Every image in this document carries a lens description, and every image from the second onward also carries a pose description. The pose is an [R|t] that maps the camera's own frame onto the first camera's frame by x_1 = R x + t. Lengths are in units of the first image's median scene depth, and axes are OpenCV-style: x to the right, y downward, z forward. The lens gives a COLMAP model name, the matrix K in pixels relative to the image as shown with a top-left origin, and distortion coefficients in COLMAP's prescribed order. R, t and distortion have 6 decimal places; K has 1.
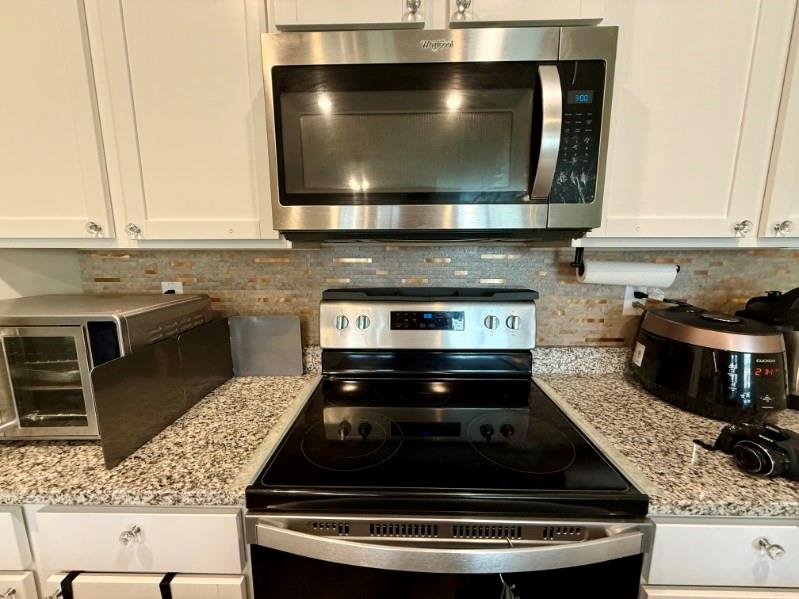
lens RADIAL K [[316.9, 0, 399.5], [0, 316.9, 299.5], [0, 0, 1]] dist [-0.001293, 0.000202]
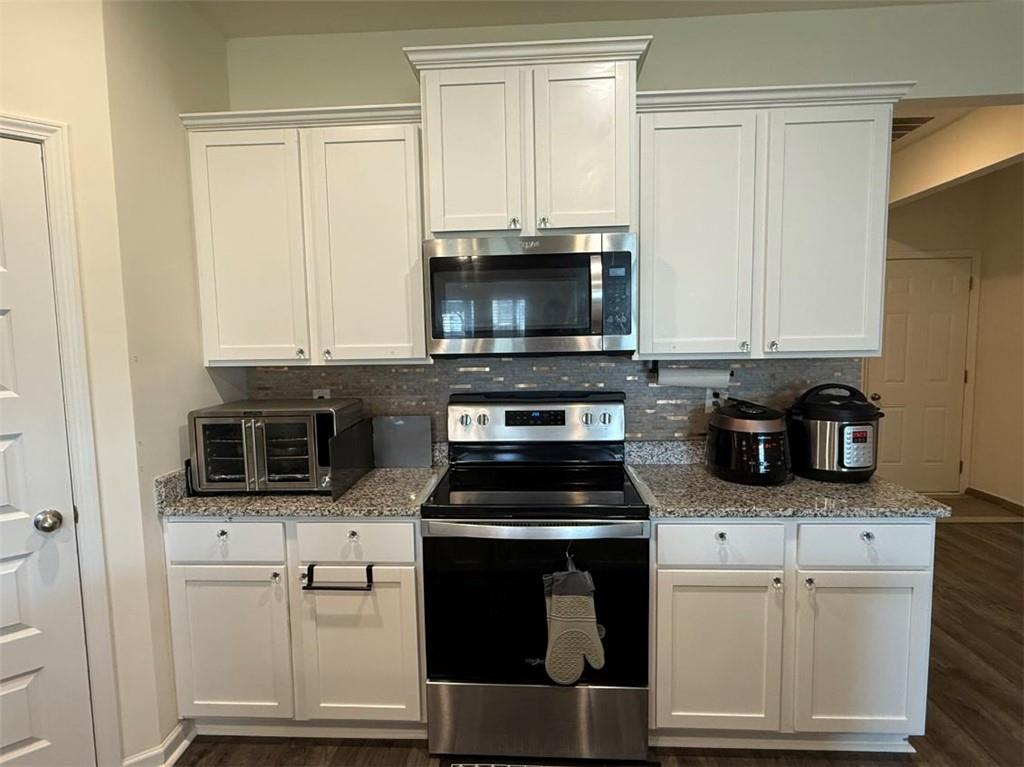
lens RADIAL K [[598.6, 0, 512.0], [0, 598.6, 383.5], [0, 0, 1]] dist [-0.000154, 0.000356]
pose [[0.999156, -0.013521, -0.038792, 0.088488], [0.010924, 0.997733, -0.066409, 0.085352], [0.039602, 0.065929, 0.997038, -1.305265]]
